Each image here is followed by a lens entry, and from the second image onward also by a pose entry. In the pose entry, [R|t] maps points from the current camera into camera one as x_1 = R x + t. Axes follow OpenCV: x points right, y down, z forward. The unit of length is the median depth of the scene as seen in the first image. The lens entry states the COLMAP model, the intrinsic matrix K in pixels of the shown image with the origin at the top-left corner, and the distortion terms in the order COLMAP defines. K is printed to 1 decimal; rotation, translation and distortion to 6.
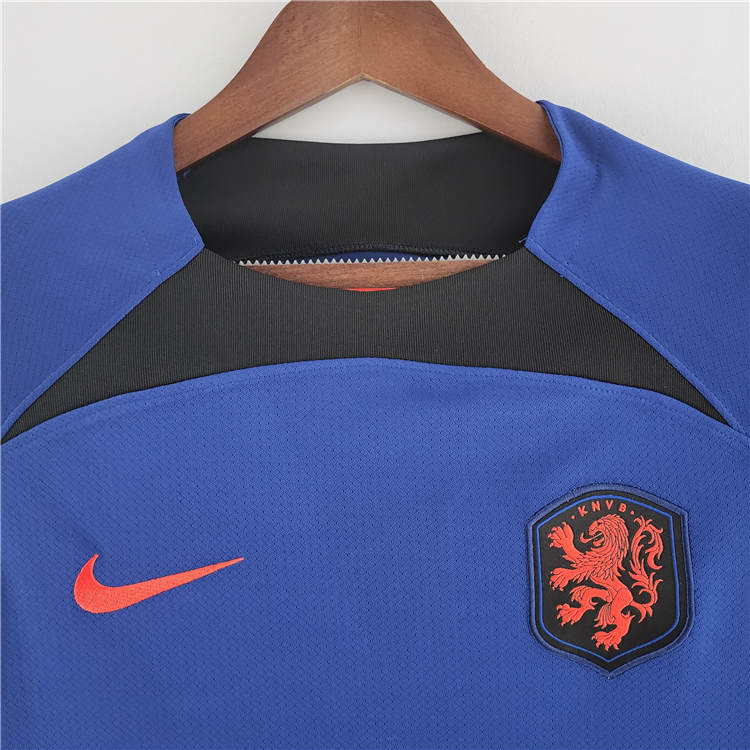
lens RADIAL K [[679.2, 0, 376.9], [0, 679.2, 372.0], [0, 0, 1]] dist [0.011399, 0.003127]
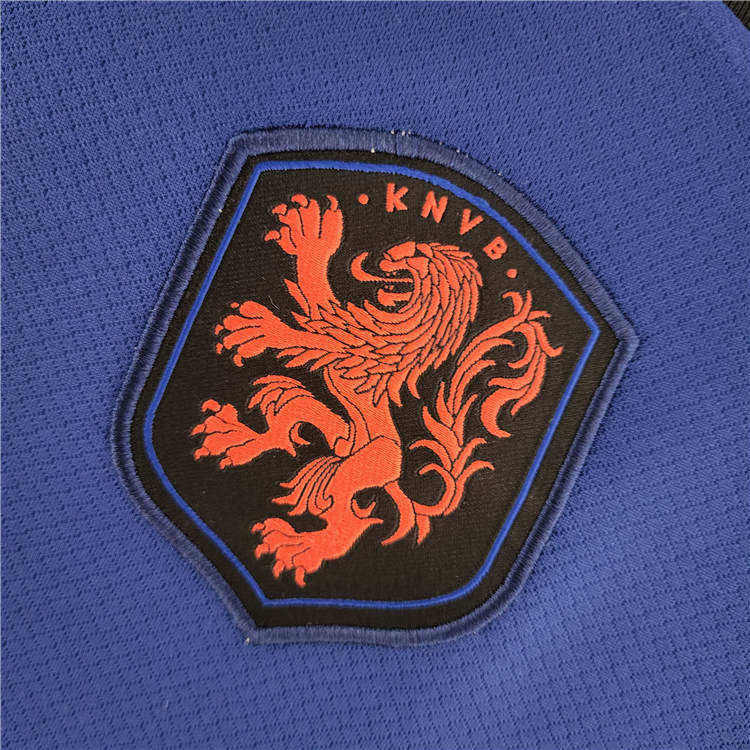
lens RADIAL K [[679.2, 0, 372.5], [0, 679.2, 375.0], [0, 0, 1]] dist [0.011399, 0.003127]
pose [[0.873375, 0.479787, 0.083789, 0.306073], [-0.482324, 0.875912, 0.011926, 0.286937], [-0.067670, -0.050829, 0.996412, 0.639520]]
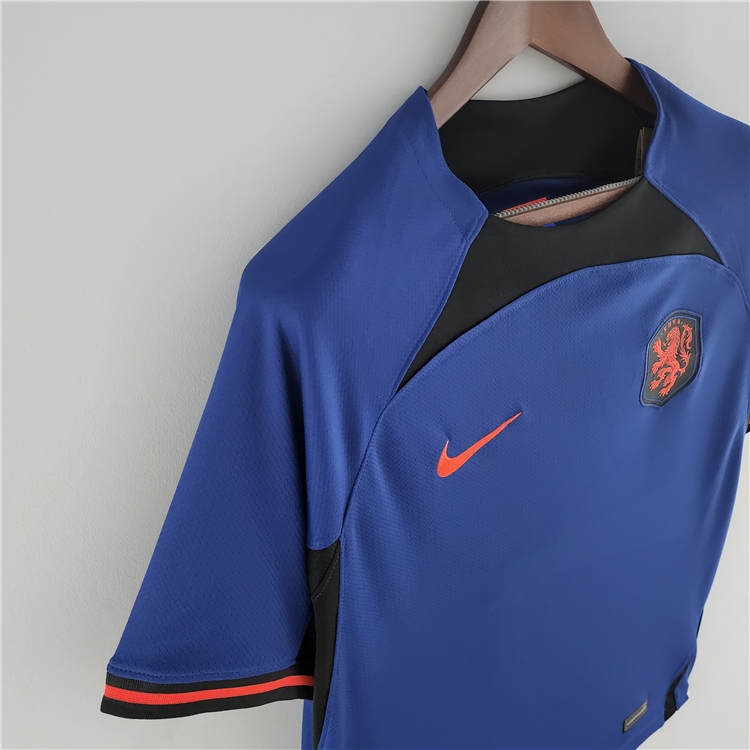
lens RADIAL K [[679.2, 0, 371.9], [0, 679.2, 380.9], [0, 0, 1]] dist [0.011399, 0.003127]
pose [[0.839839, -0.287665, 0.460347, -1.187873], [0.102542, 0.916845, 0.385851, -0.432208], [-0.533063, -0.276847, 0.799500, -0.044655]]
